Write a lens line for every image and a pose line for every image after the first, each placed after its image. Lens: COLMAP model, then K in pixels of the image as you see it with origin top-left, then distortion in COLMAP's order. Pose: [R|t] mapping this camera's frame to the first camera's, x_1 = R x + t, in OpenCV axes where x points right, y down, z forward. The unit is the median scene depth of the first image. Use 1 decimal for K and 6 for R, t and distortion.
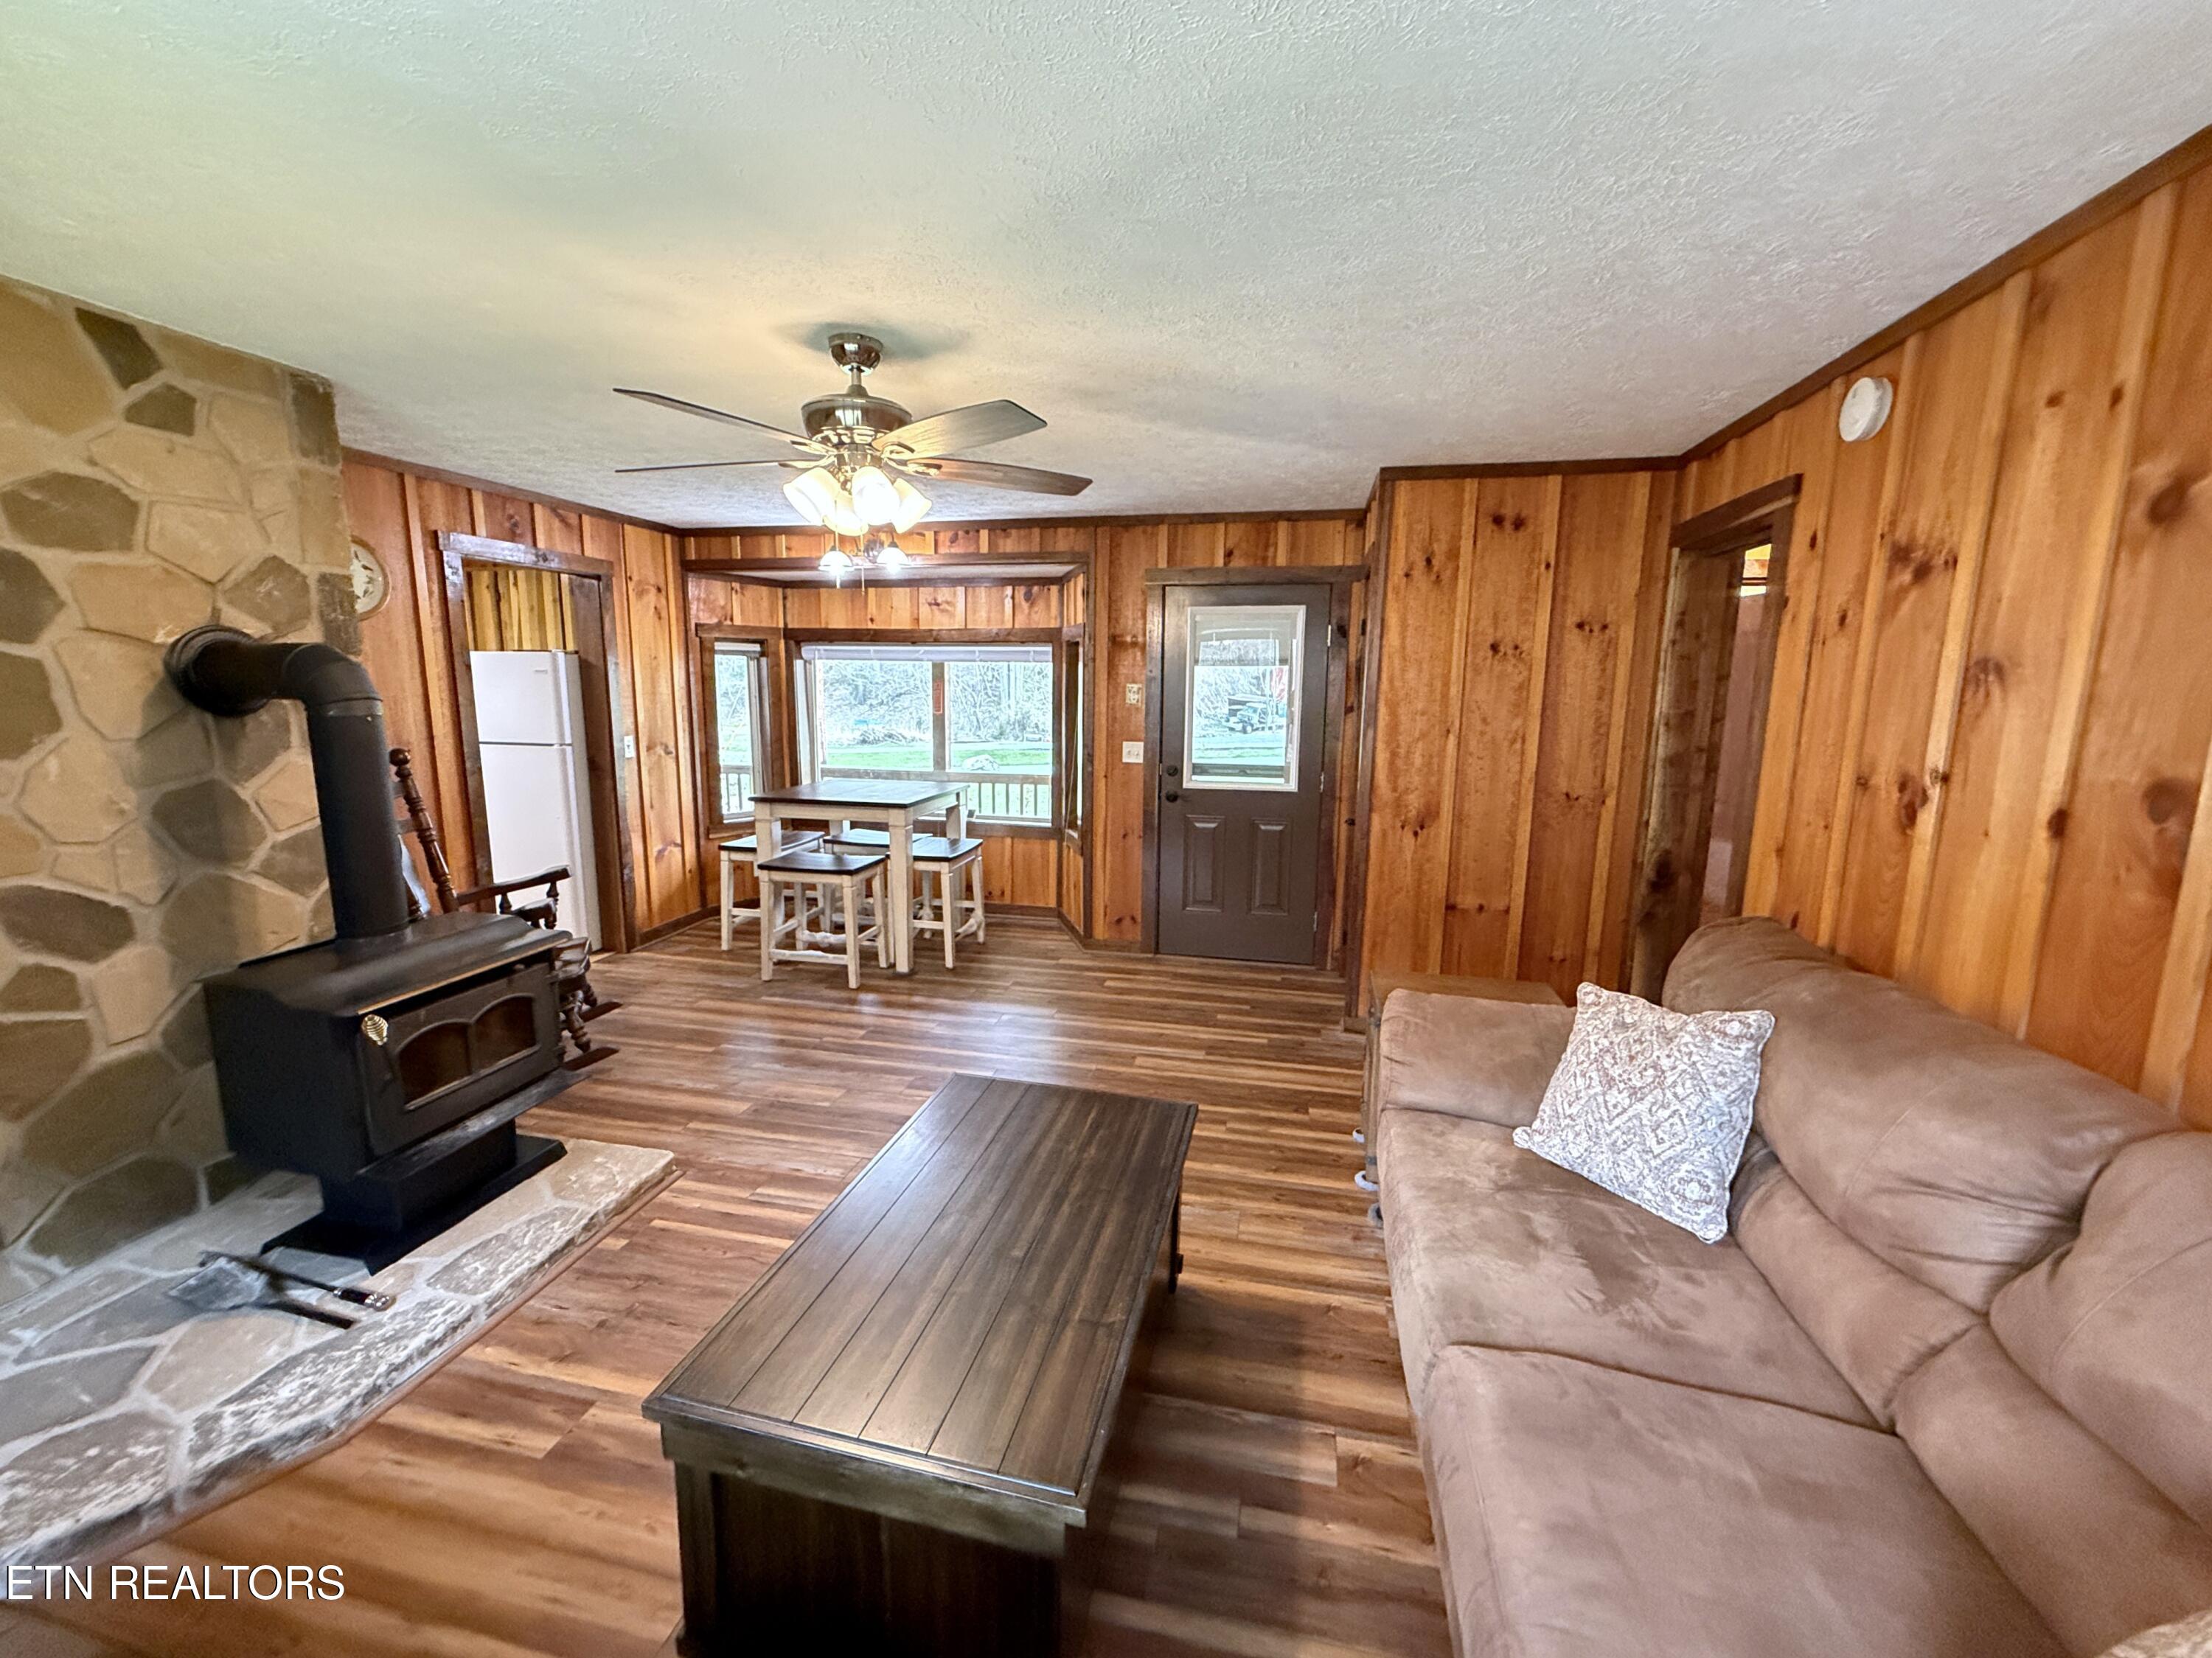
lens RADIAL K [[900.2, 0, 1099.1], [0, 900.2, 828.2], [0, 0, 1]] dist [-0.001583, 0.000559]
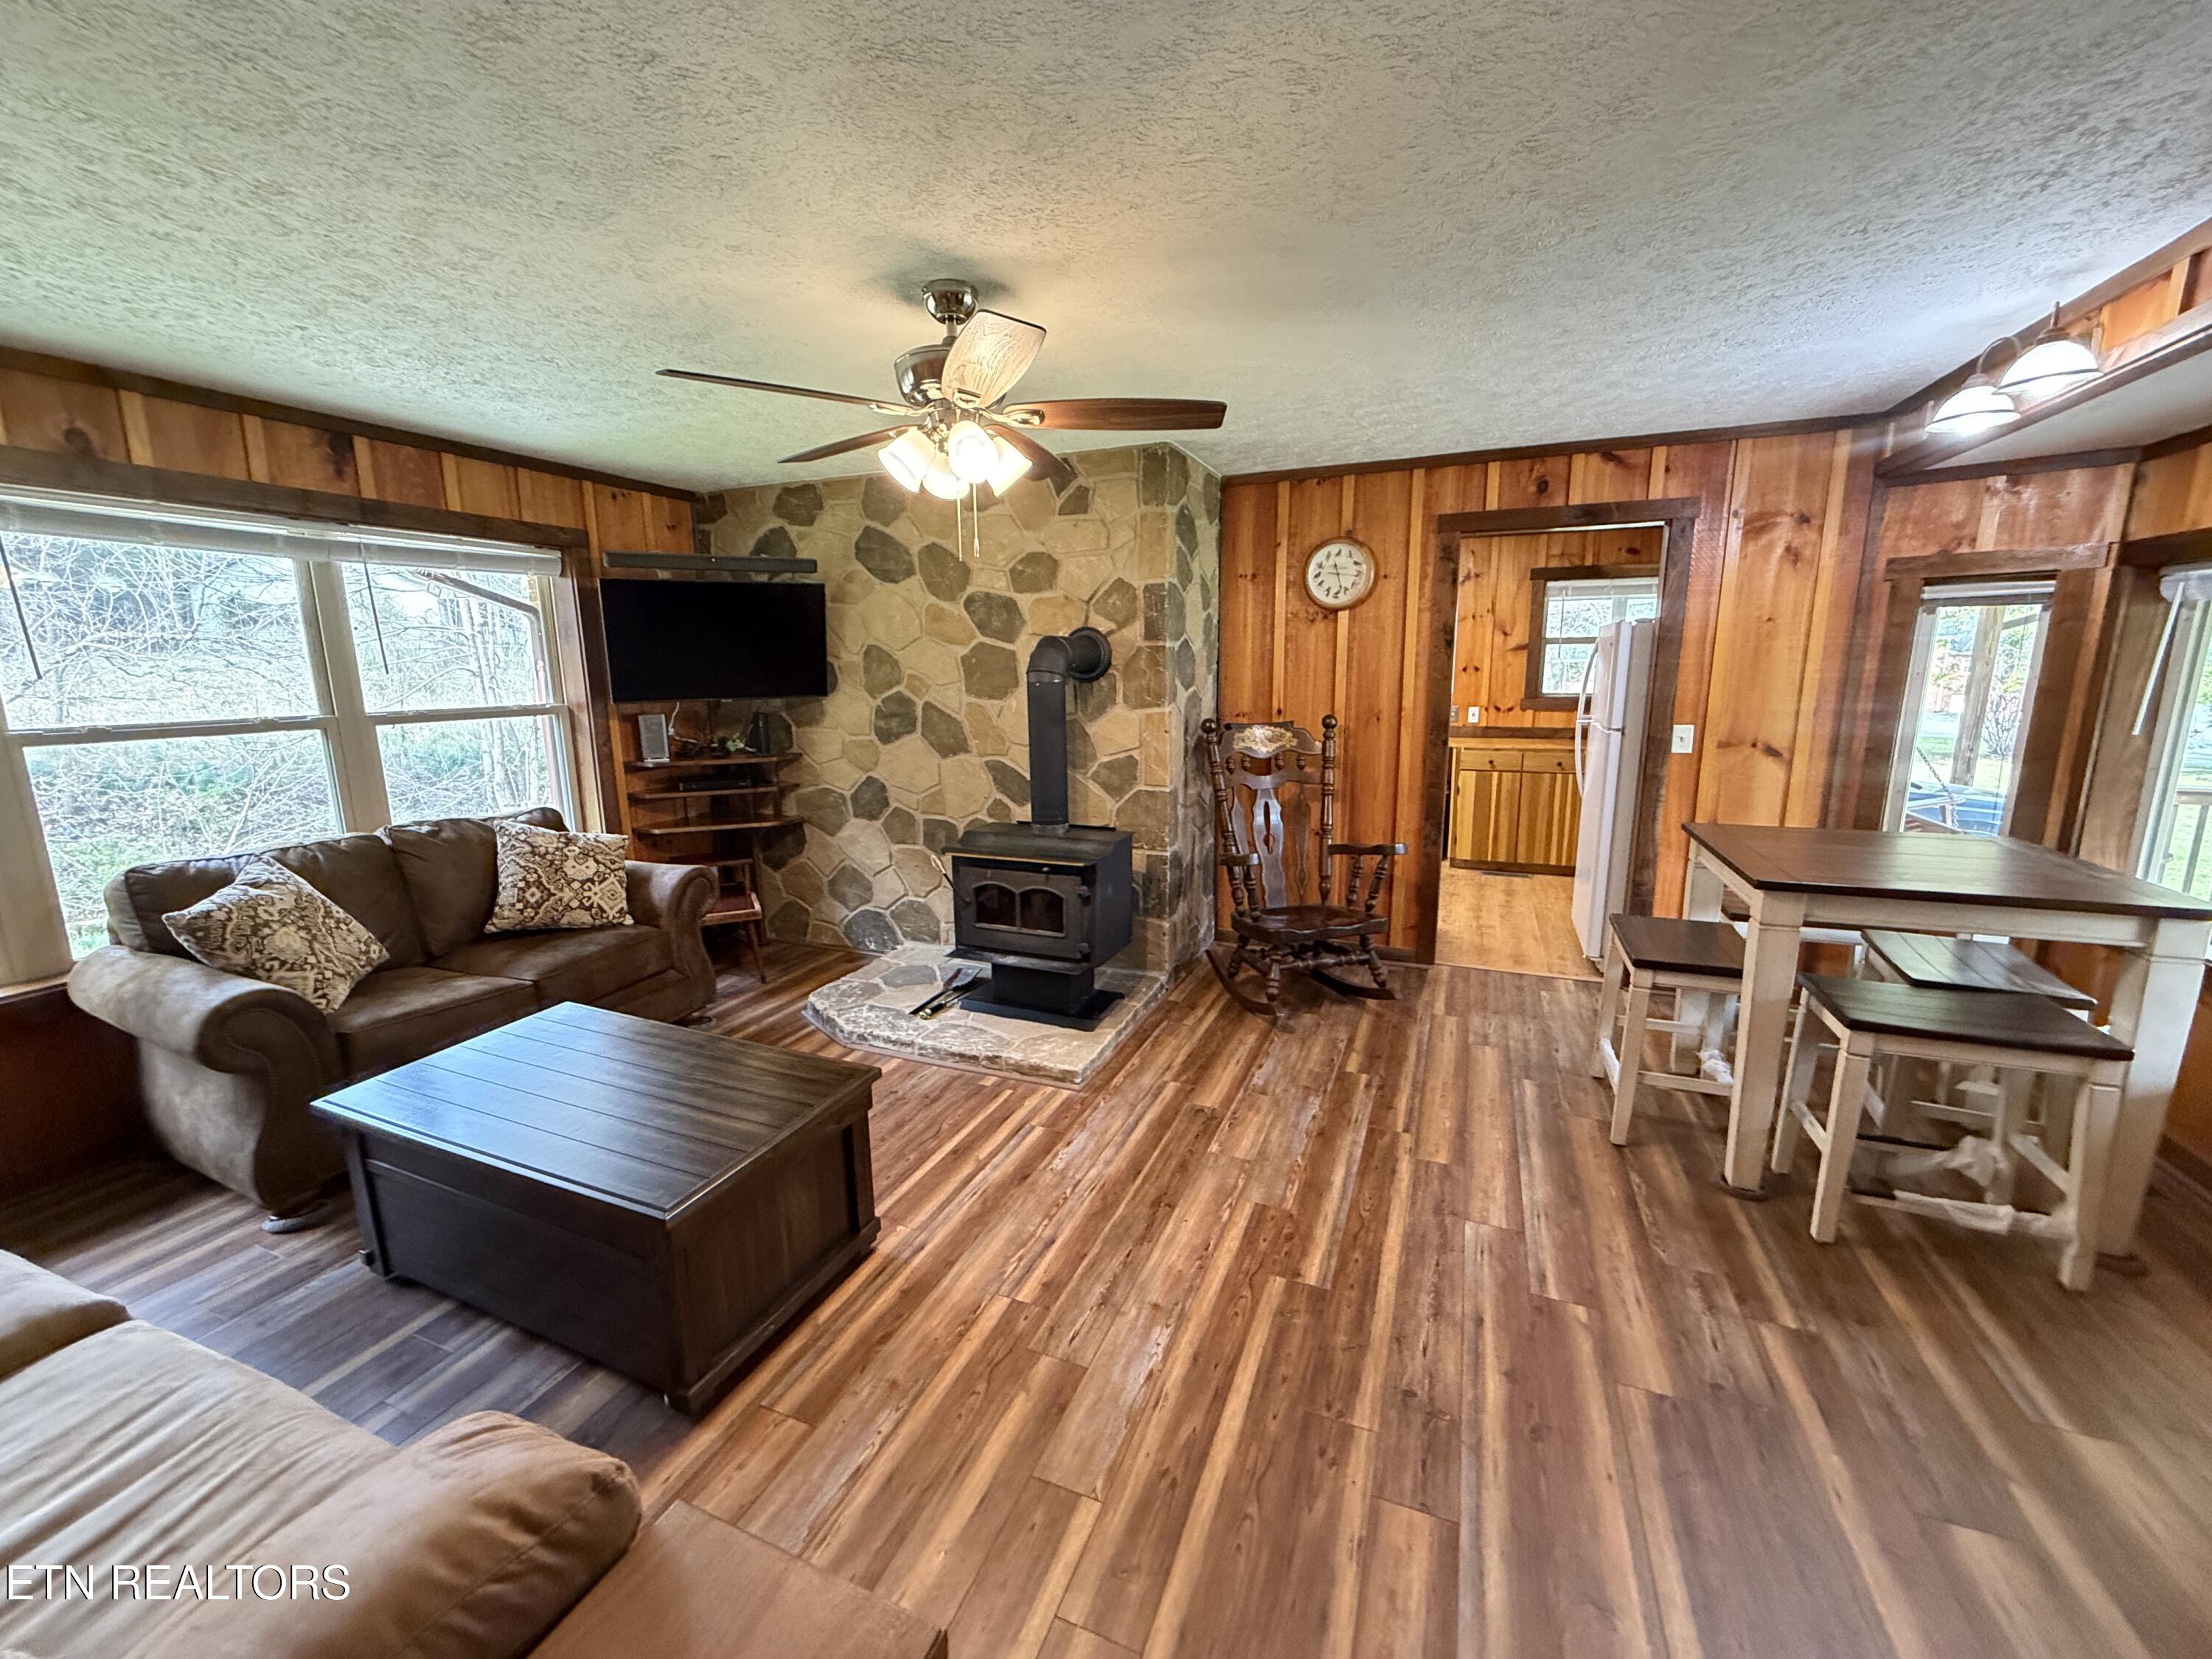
lens RADIAL K [[879.7, 0, 1092.6], [0, 879.7, 830.3], [0, 0, 1]] dist [-0.001544, 0.000035]
pose [[-0.176715, 0.178365, -0.967966, 0.637299], [-0.148719, 0.967313, 0.205396, -0.192121], [0.972962, 0.180251, -0.144413, 1.278581]]
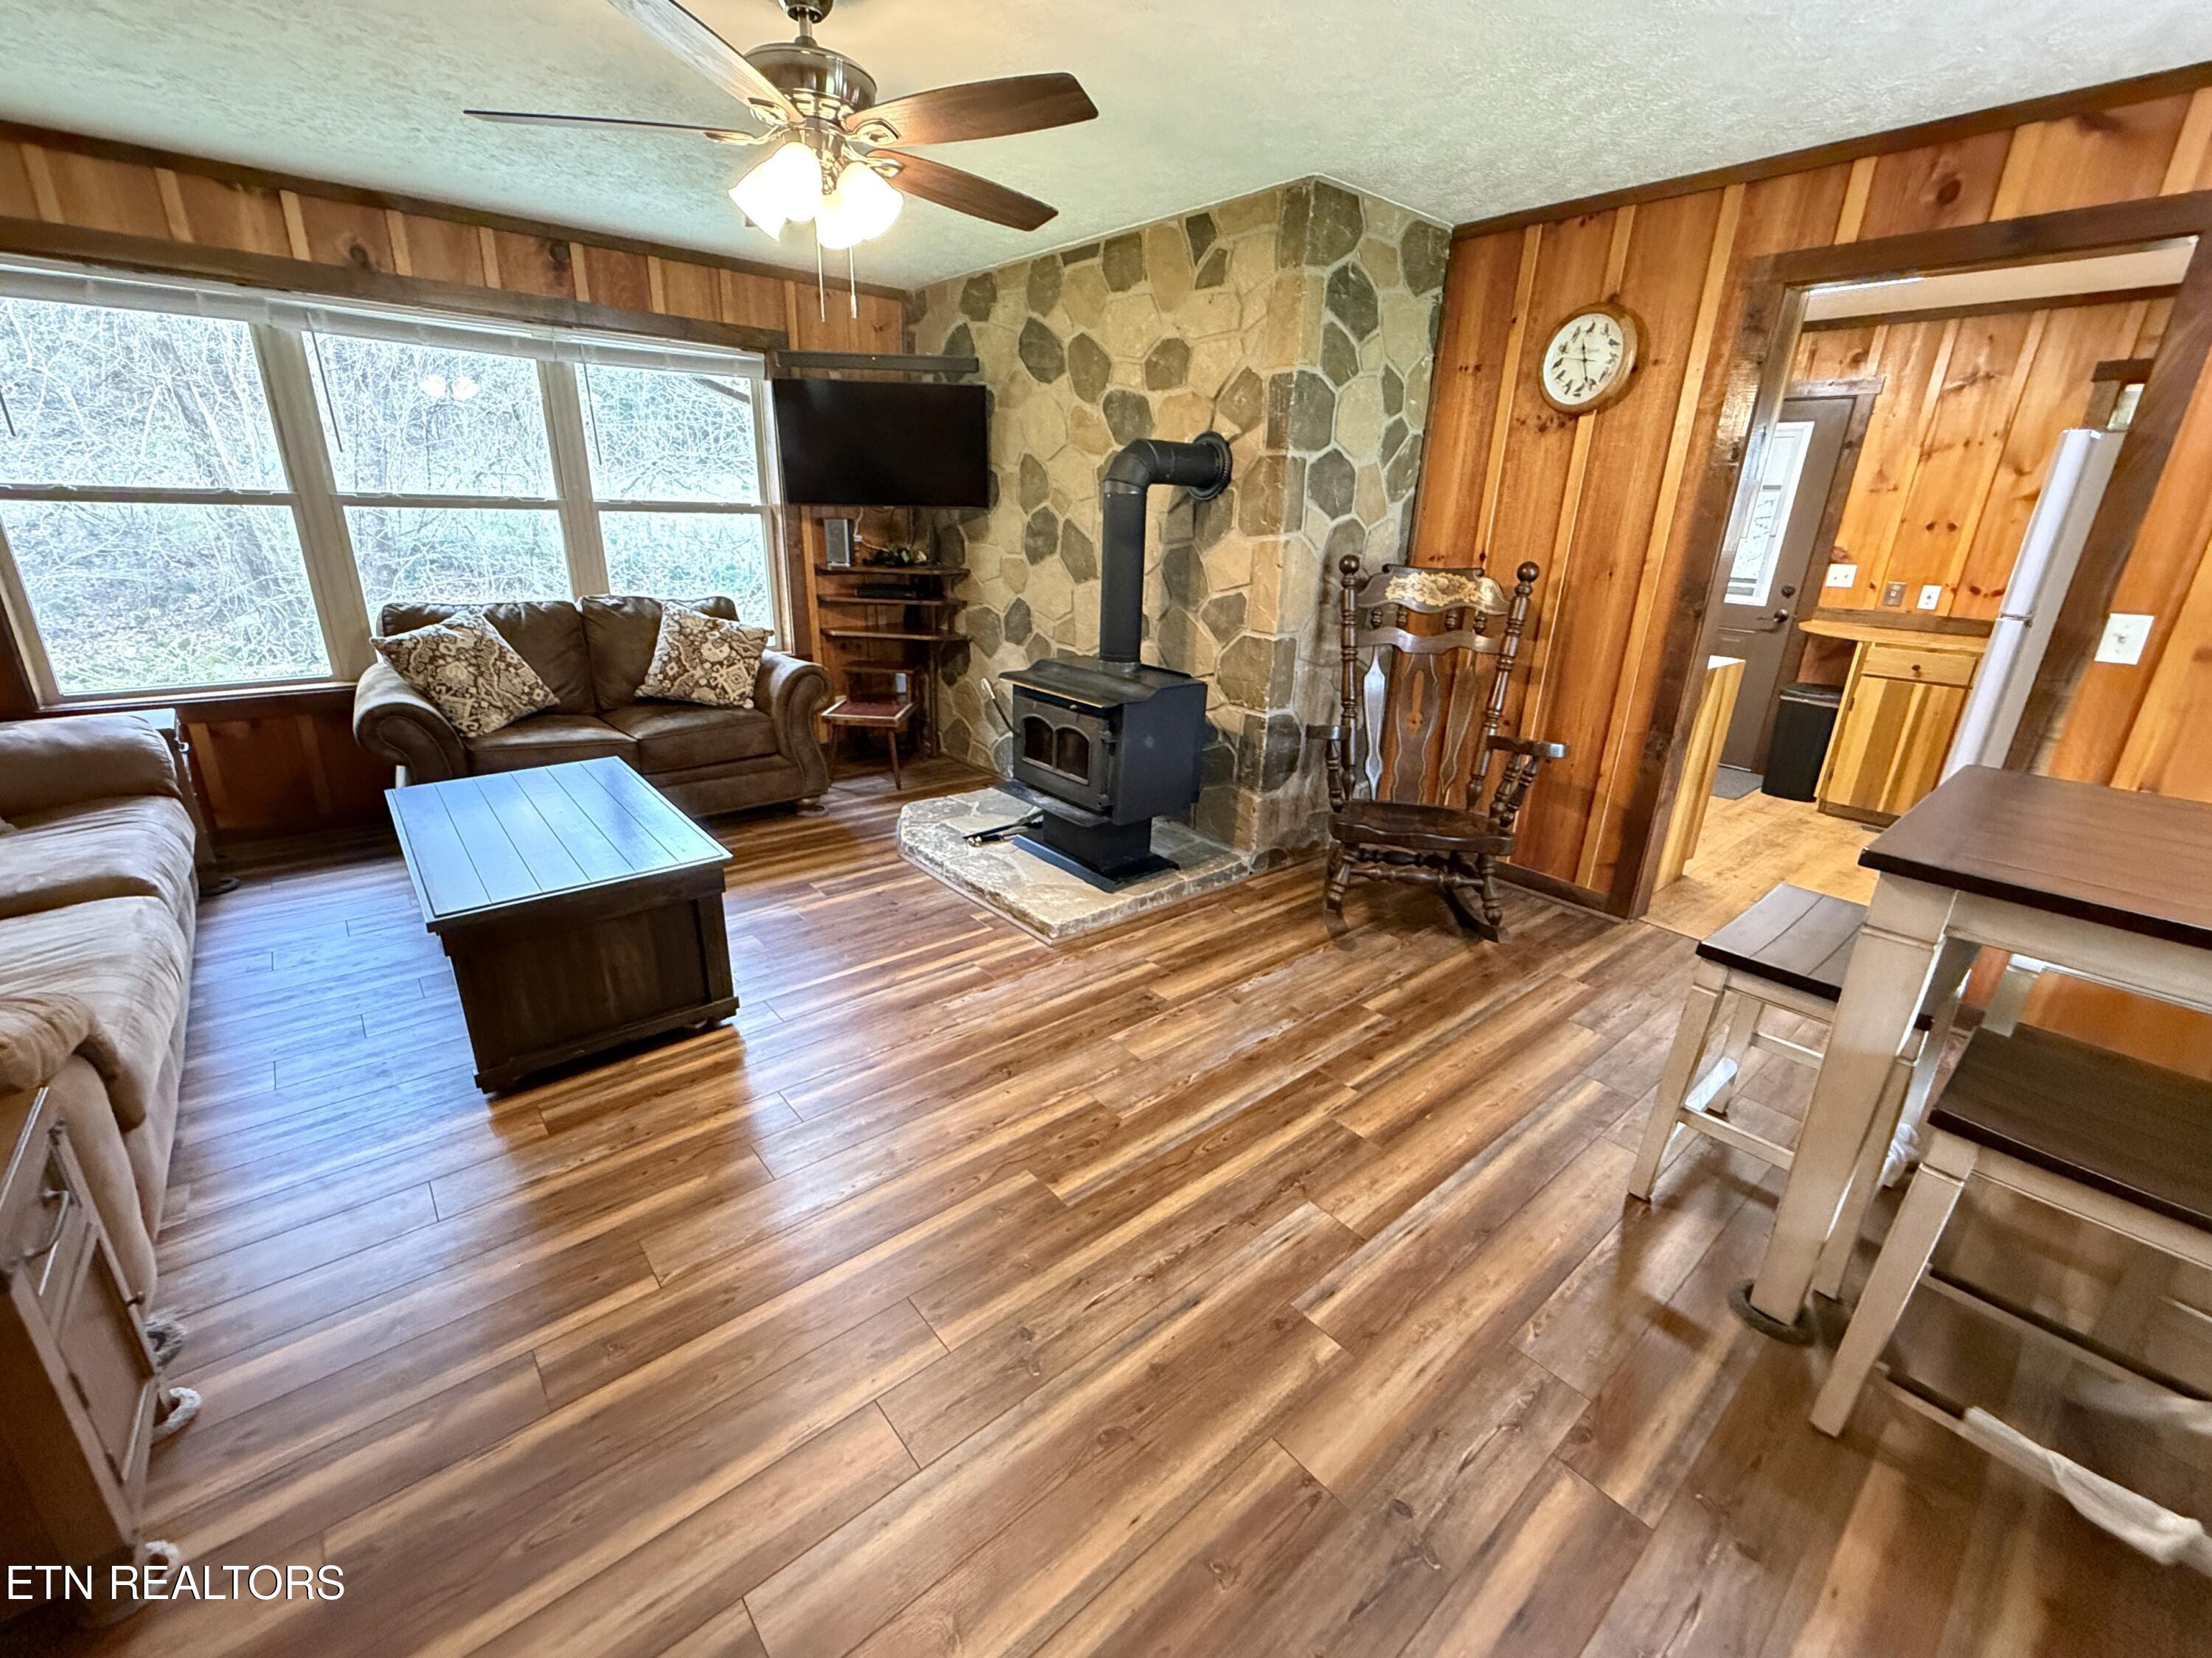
lens RADIAL K [[916.0, 0, 1099.4], [0, 916.0, 827.4], [0, 0, 1]] dist [-0.000916, 0.000145]
pose [[-0.604251, 0.238275, -0.760333, 0.335038], [-0.164074, 0.896582, 0.411365, -0.224755], [0.779718, 0.373318, -0.502665, 1.757407]]
